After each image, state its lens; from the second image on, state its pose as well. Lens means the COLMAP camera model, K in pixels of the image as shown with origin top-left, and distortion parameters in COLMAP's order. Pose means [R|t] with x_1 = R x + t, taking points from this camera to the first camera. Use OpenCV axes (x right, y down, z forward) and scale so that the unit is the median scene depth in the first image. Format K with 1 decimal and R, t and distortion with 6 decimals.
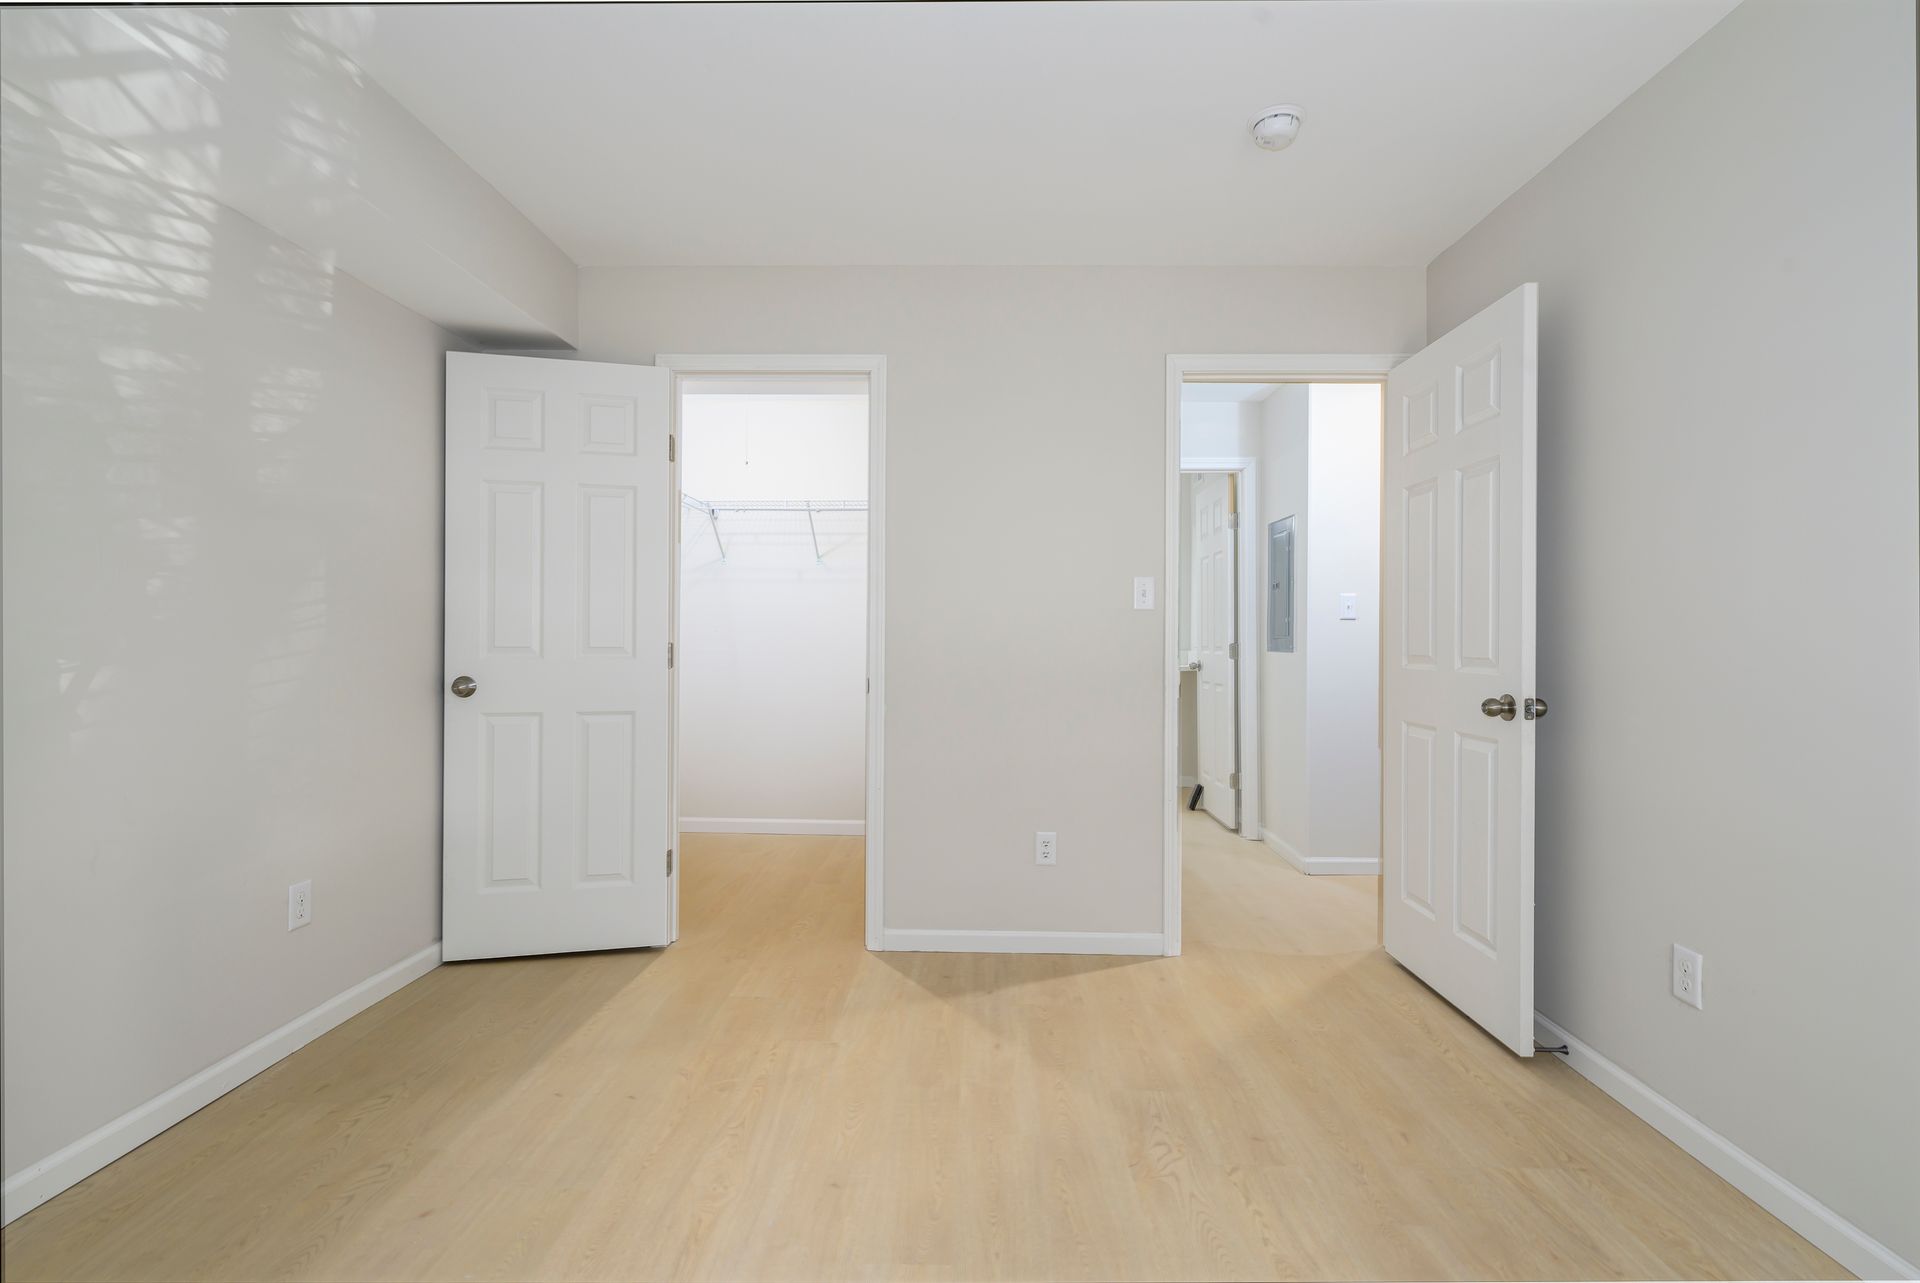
lens RADIAL K [[850.2, 0, 966.7], [0, 850.2, 636.8], [0, 0, 1]] dist [0.000621, -0.000389]
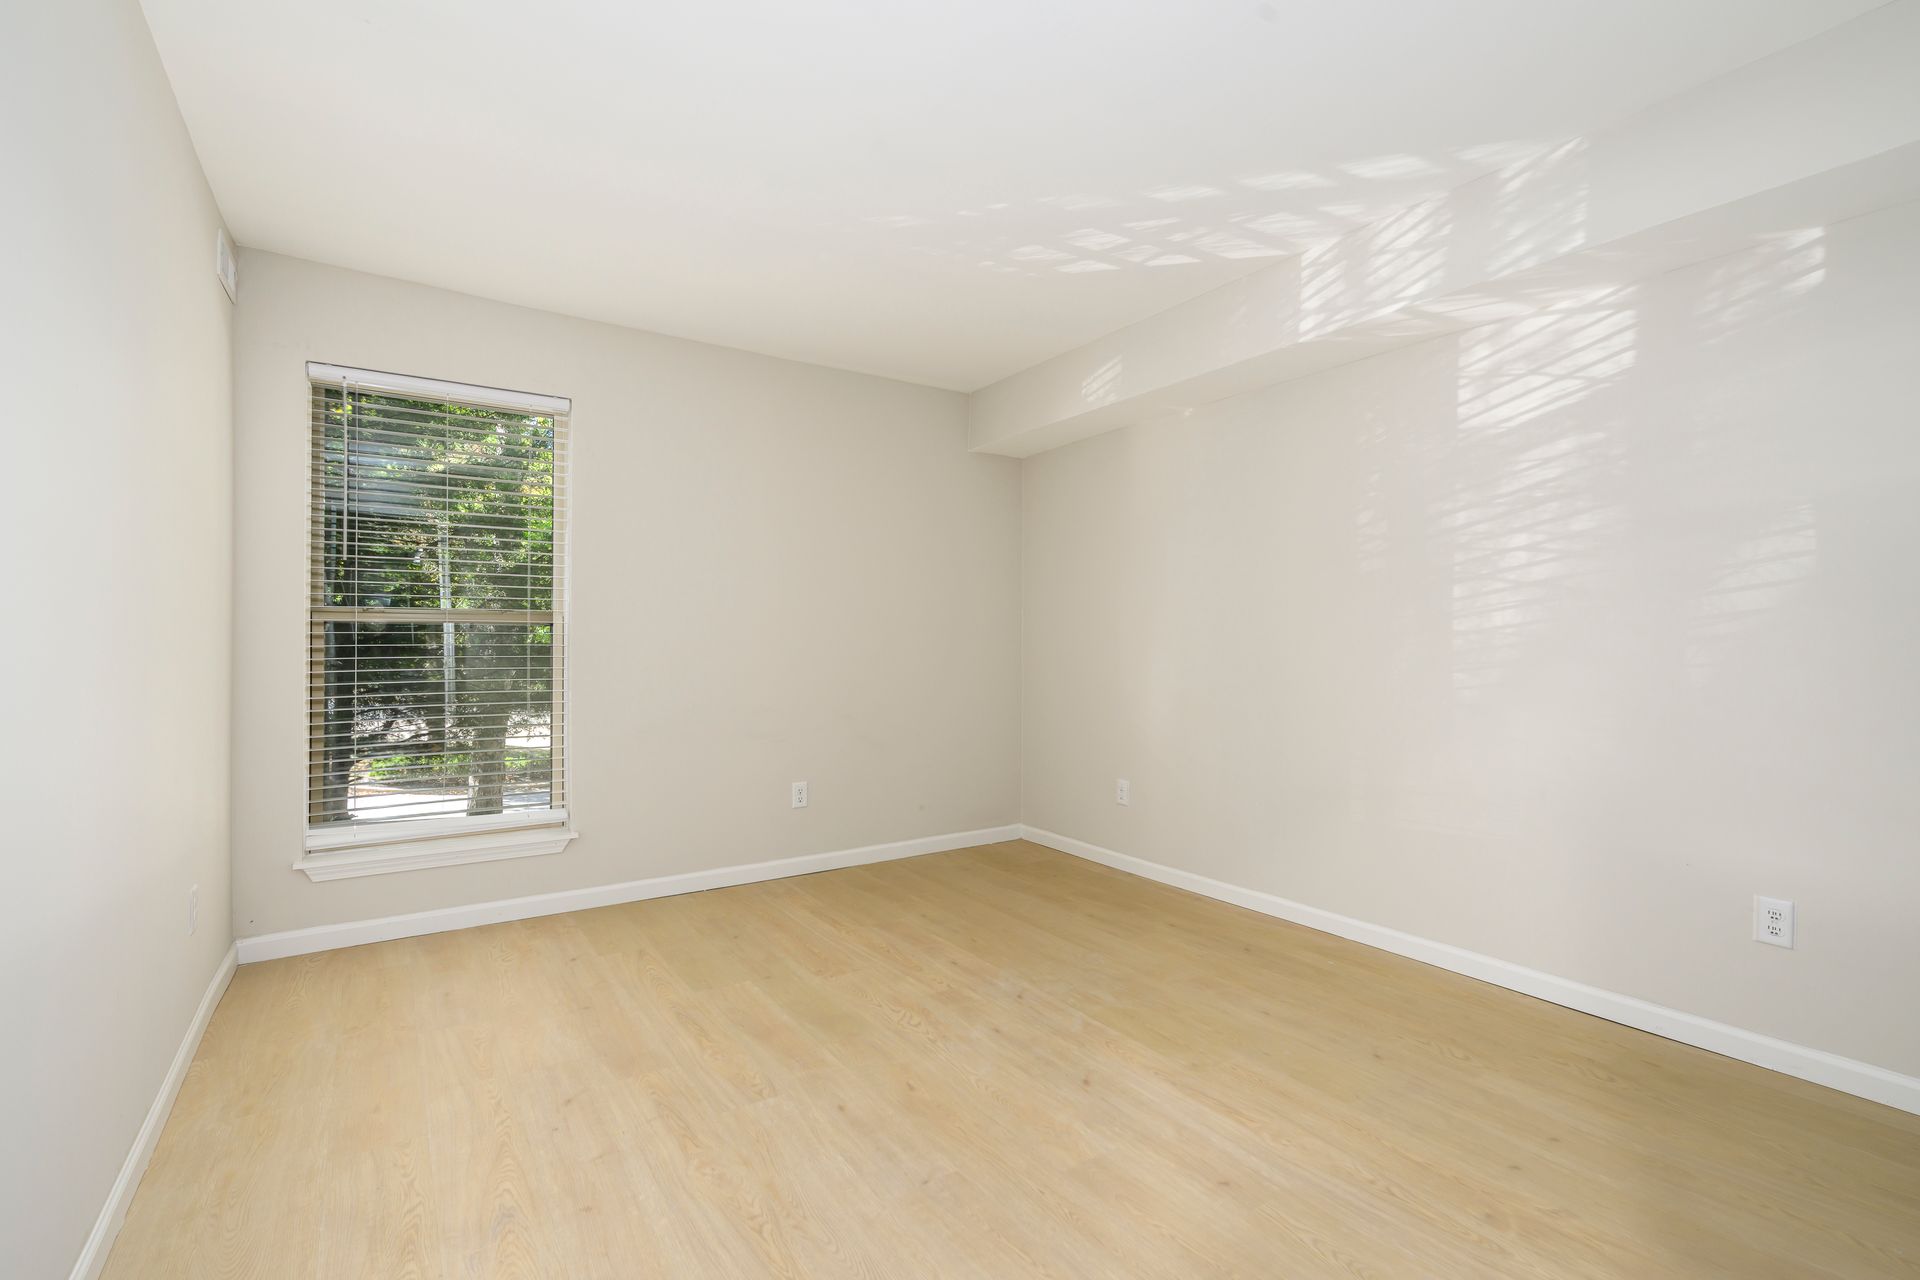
lens RADIAL K [[850.2, 0, 966.7], [0, 850.2, 635.3], [0, 0, 1]] dist [0.000621, -0.000389]
pose [[-0.808447, -0.007391, -0.588523, 0.641349], [-0.002619, 0.999956, -0.008960, 0.004175], [0.588563, -0.005703, -0.808431, 1.521633]]
